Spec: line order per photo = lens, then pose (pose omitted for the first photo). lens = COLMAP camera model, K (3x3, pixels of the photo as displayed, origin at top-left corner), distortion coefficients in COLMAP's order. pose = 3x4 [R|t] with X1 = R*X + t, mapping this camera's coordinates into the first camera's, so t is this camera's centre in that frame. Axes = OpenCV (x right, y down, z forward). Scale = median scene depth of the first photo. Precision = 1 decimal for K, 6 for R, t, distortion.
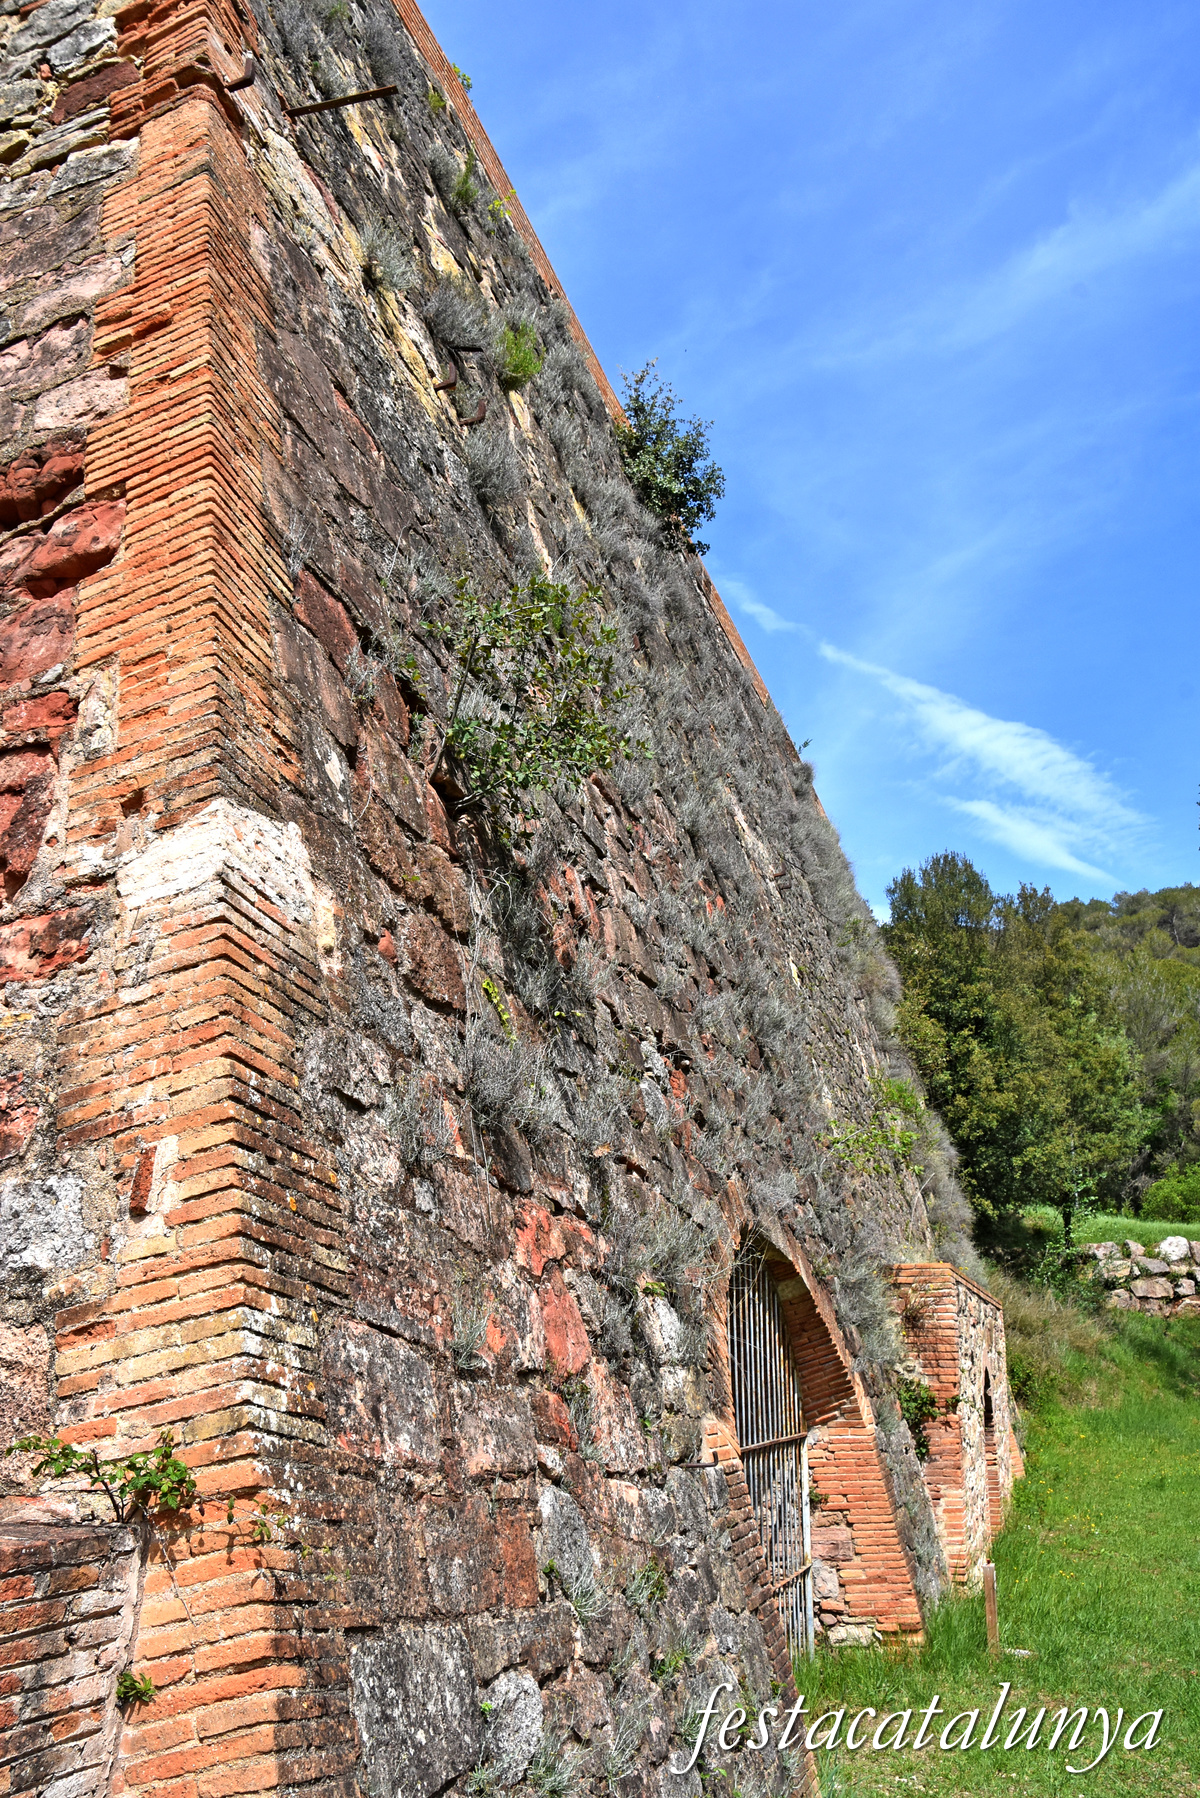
lens RADIAL K [[1414.2, 0, 593.9], [0, 1414.2, 896.7], [0, 0, 1]] dist [-0.122346, 0.015073]
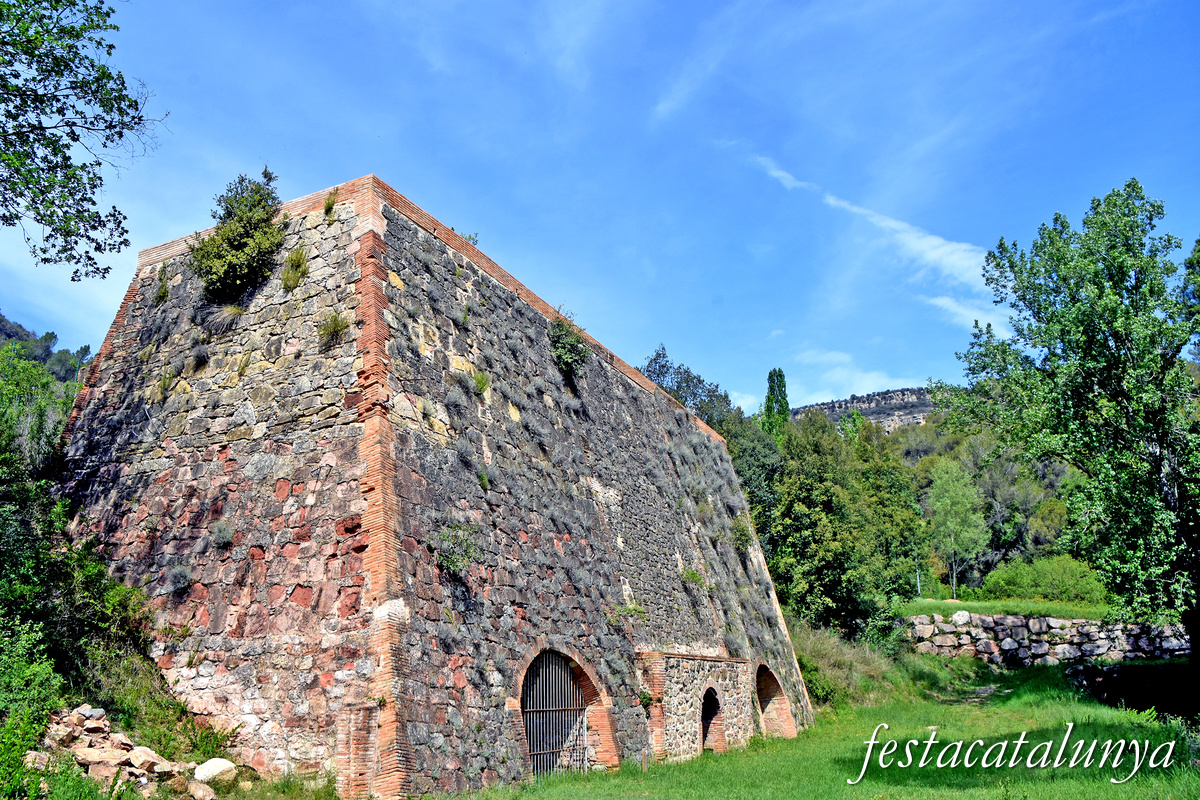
lens RADIAL K [[943.9, 0, 604.6], [0, 943.9, 399.7], [0, 0, 1]] dist [-0.122346, 0.015073]
pose [[0.994981, -0.043907, -0.089915, 0.883770], [0.046013, 0.998710, 0.021490, -0.795407], [0.088856, -0.025520, 0.995718, -2.424570]]
